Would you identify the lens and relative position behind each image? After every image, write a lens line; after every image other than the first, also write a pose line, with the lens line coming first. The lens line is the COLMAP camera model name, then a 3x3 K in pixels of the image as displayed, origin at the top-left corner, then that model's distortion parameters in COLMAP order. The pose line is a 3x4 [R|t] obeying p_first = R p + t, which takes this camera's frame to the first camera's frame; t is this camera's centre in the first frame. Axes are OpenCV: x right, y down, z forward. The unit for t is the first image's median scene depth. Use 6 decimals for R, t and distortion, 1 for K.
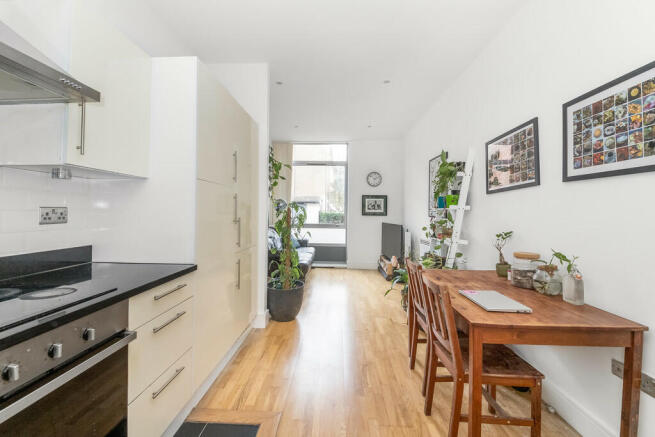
lens RADIAL K [[283.5, 0, 318.2], [0, 283.5, 205.9], [0, 0, 1]] dist [0.000866, -0.010779]
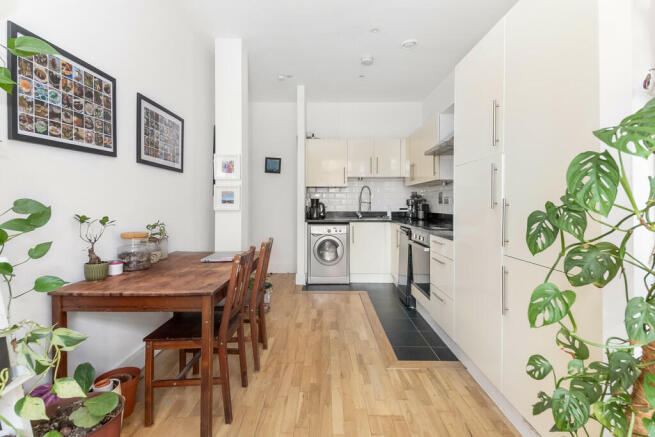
lens RADIAL K [[334.7, 0, 324.6], [0, 334.7, 205.6], [0, 0, 1]] dist [0.096983, 0.000080]
pose [[-0.997666, -0.009821, -0.067573, 0.182928], [-0.008966, 0.999876, -0.012944, 0.079945], [0.067691, -0.012308, -0.997630, 1.974637]]
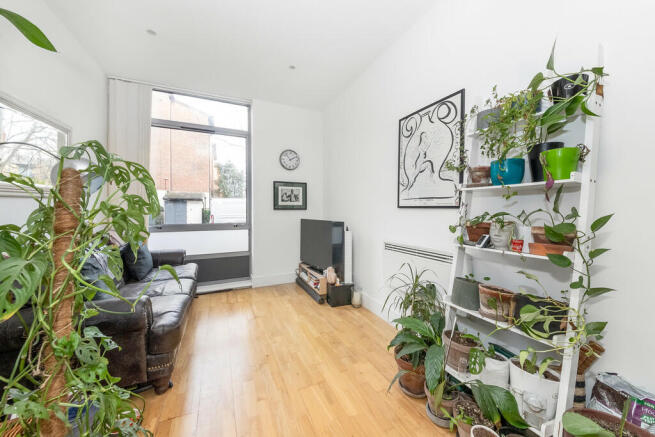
lens RADIAL K [[224.9, 0, 326.6], [0, 224.9, 210.3], [0, 0, 1]] dist [0.000332, 0.000004]
pose [[0.872663, -0.015809, 0.488067, -0.010054], [0.004652, 0.999700, 0.024062, 0.058062], [-0.488301, -0.018728, 0.872474, 1.179773]]
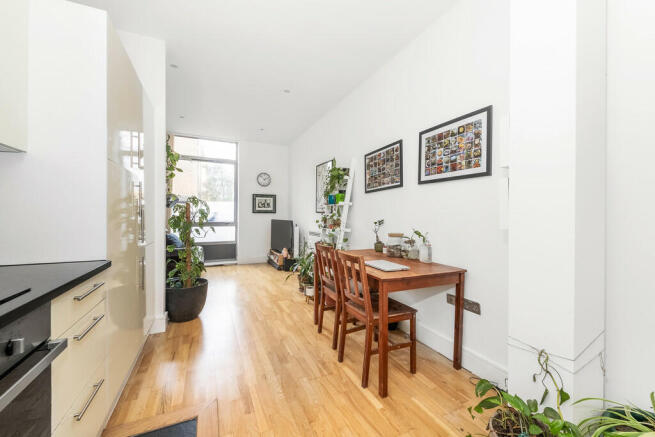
lens RADIAL K [[262.9, 0, 326.9], [0, 262.9, 213.7], [0, 0, 1]] dist [0.042059, -0.013524]
pose [[0.878221, -0.005314, 0.478225, -0.197476], [-0.005035, 0.999780, 0.020356, 0.037669], [-0.478228, -0.020285, 0.878002, -0.011539]]
